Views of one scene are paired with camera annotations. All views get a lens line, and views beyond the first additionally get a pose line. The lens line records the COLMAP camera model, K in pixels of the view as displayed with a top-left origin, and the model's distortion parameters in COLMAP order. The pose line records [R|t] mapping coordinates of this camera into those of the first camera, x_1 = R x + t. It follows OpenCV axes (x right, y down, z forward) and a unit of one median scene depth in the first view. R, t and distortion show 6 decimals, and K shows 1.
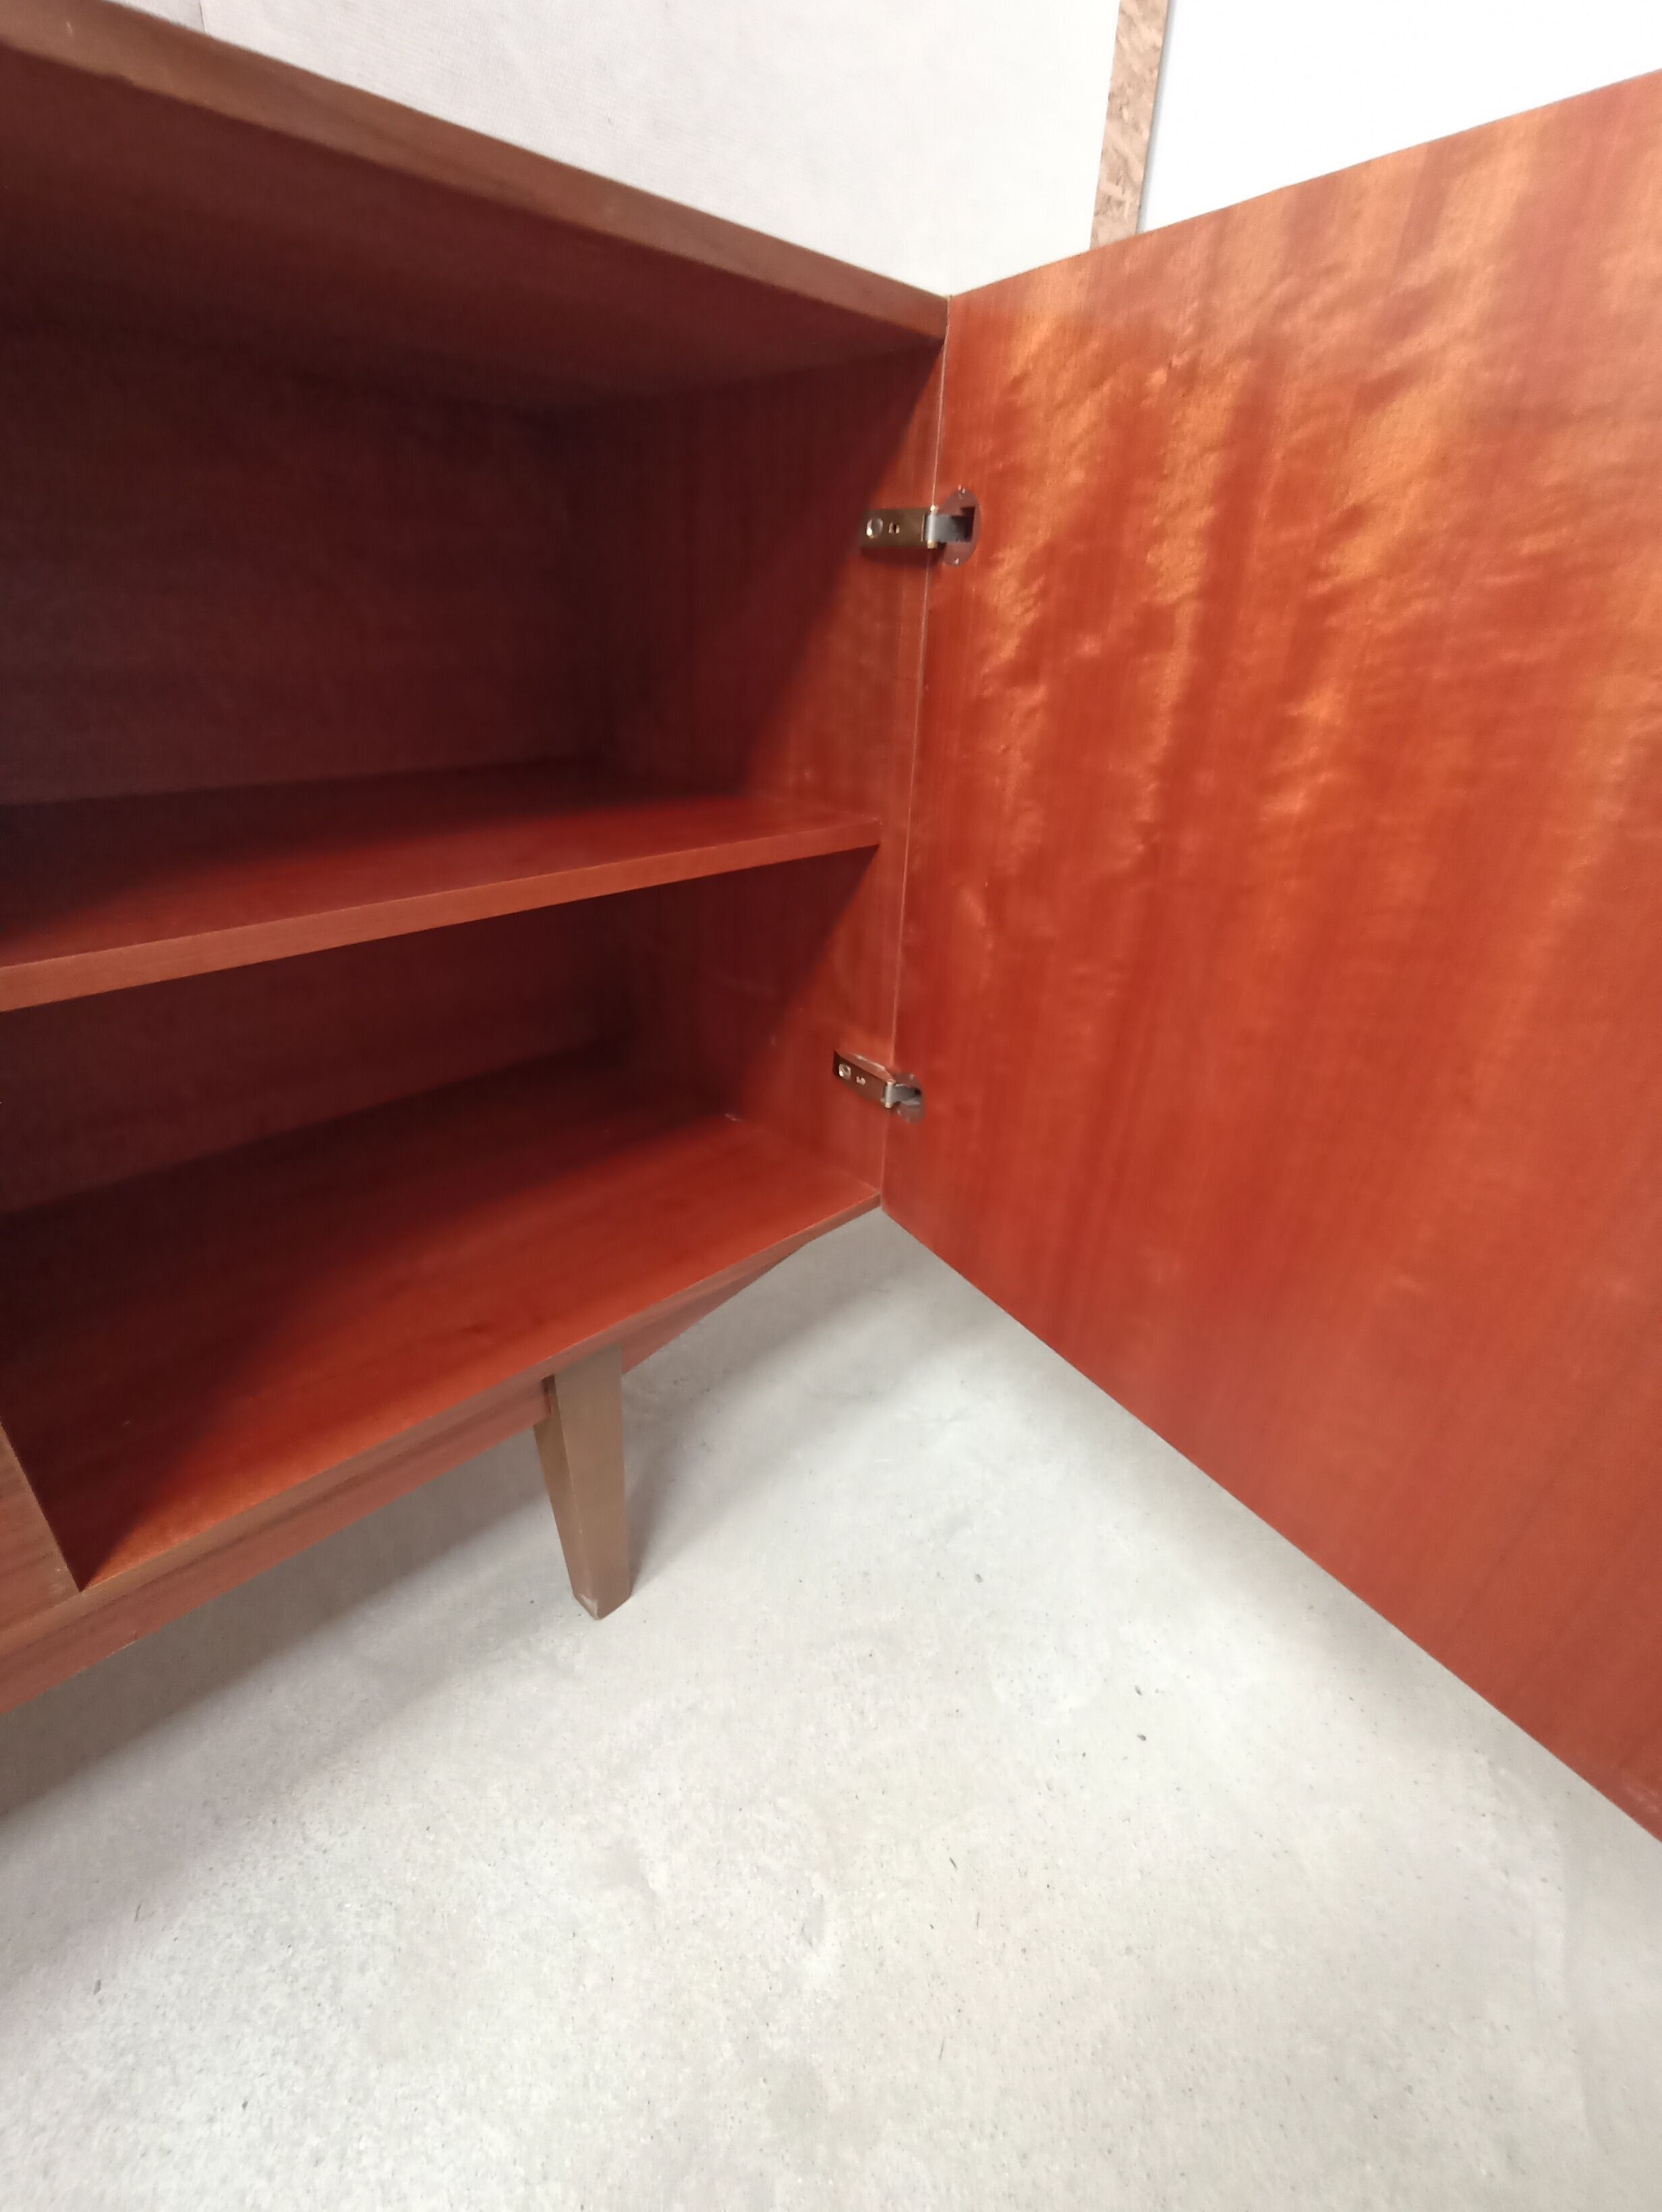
lens RADIAL K [[982.3, 0, 809.4], [0, 982.3, 1096.3], [0, 0, 1]] dist [-0.016315, 0.002460]
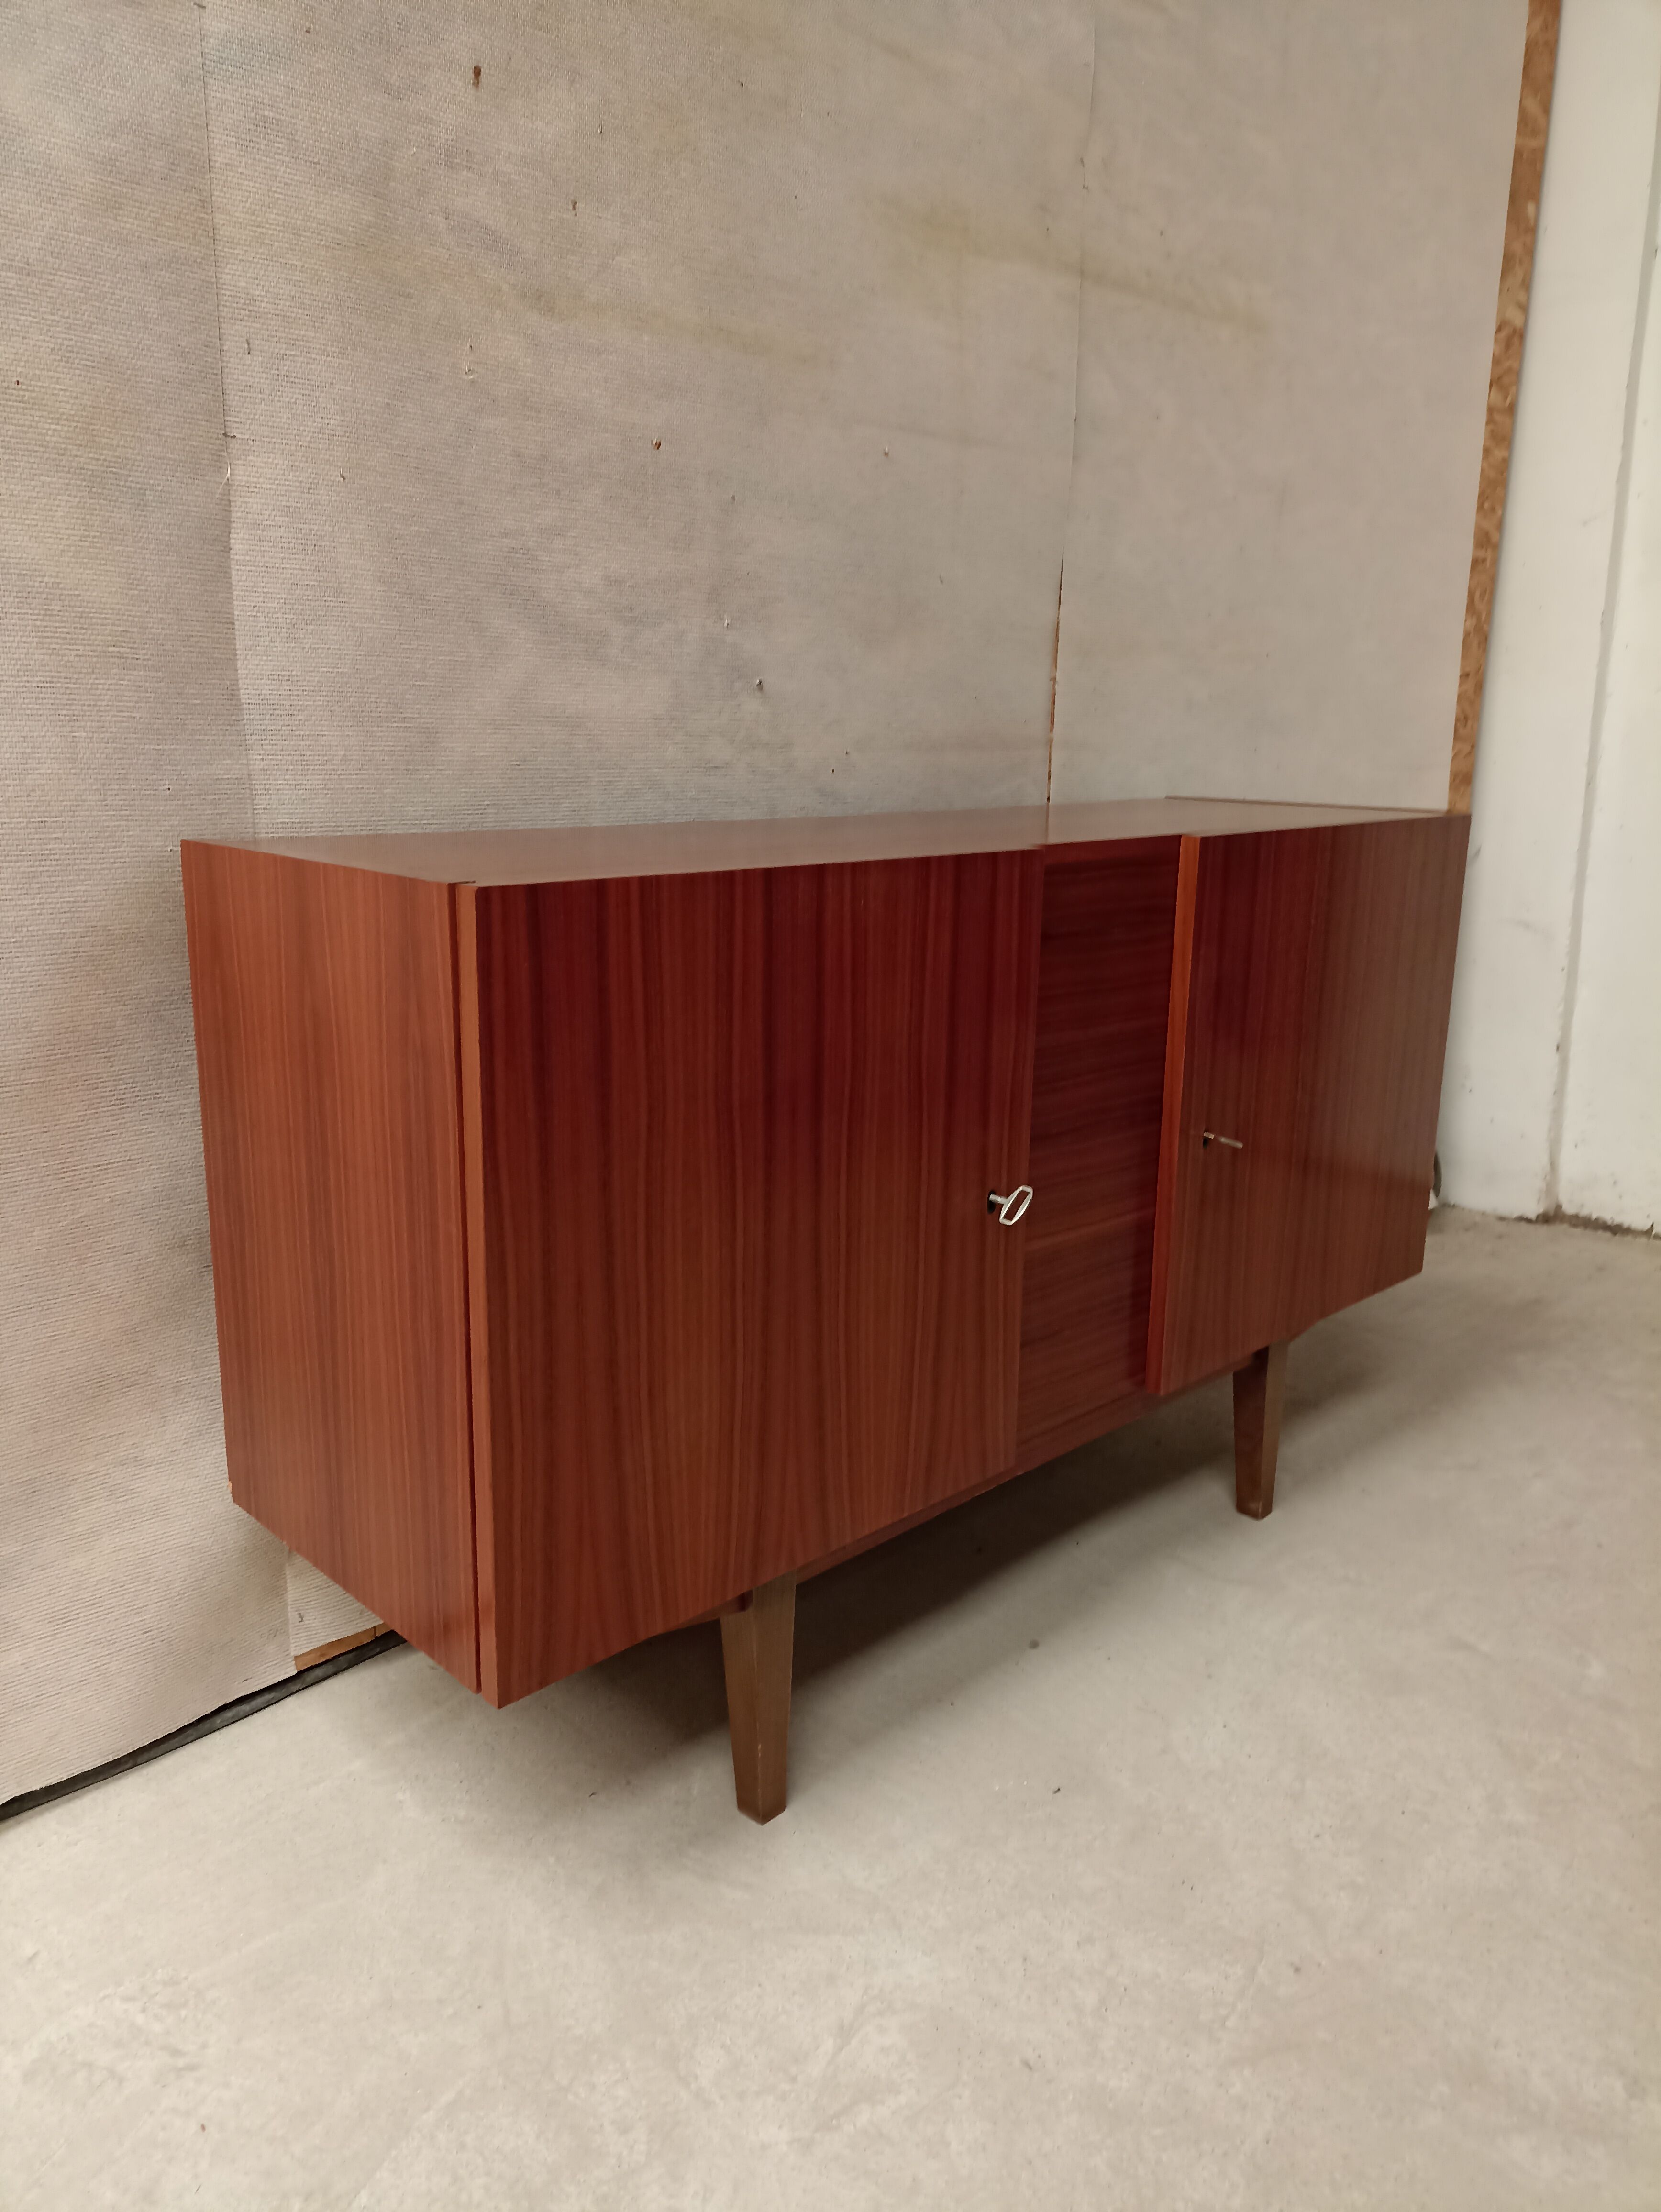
lens RADIAL K [[1623.6, 0, 834.6], [0, 1623.6, 1113.4], [0, 0, 1]] dist [0.021020, -0.019218]
pose [[0.999480, -0.030820, 0.009437, -1.171422], [0.032174, 0.971586, -0.234491, 0.474046], [-0.001941, 0.234673, 0.972072, -1.820355]]
